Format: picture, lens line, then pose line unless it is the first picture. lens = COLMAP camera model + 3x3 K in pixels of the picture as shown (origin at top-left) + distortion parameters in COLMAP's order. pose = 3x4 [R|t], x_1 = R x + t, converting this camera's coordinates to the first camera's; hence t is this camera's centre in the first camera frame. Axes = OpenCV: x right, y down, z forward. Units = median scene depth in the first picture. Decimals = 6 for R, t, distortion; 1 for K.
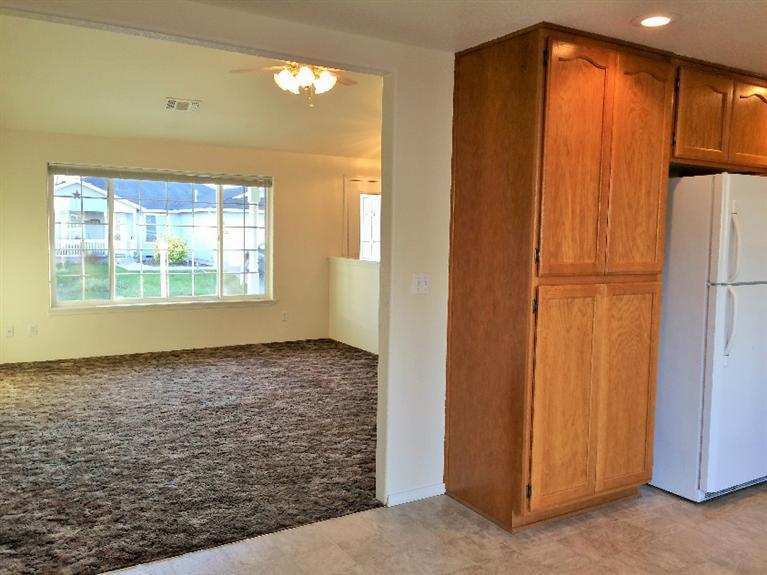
lens RADIAL K [[659.8, 0, 384.4], [0, 659.8, 287.5], [0, 0, 1]] dist [0.086434, -0.108164]
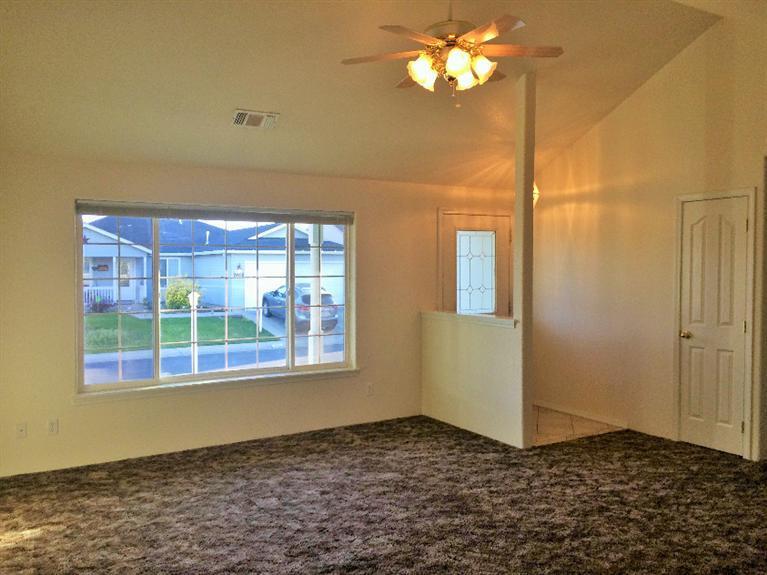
lens RADIAL K [[659.8, 0, 375.9], [0, 659.8, 279.7], [0, 0, 1]] dist [0.086434, -0.108164]
pose [[0.999735, -0.021096, -0.009234, -0.142568], [0.020422, 0.997488, -0.067829, -0.033951], [0.010642, 0.067622, 0.997654, 0.232347]]
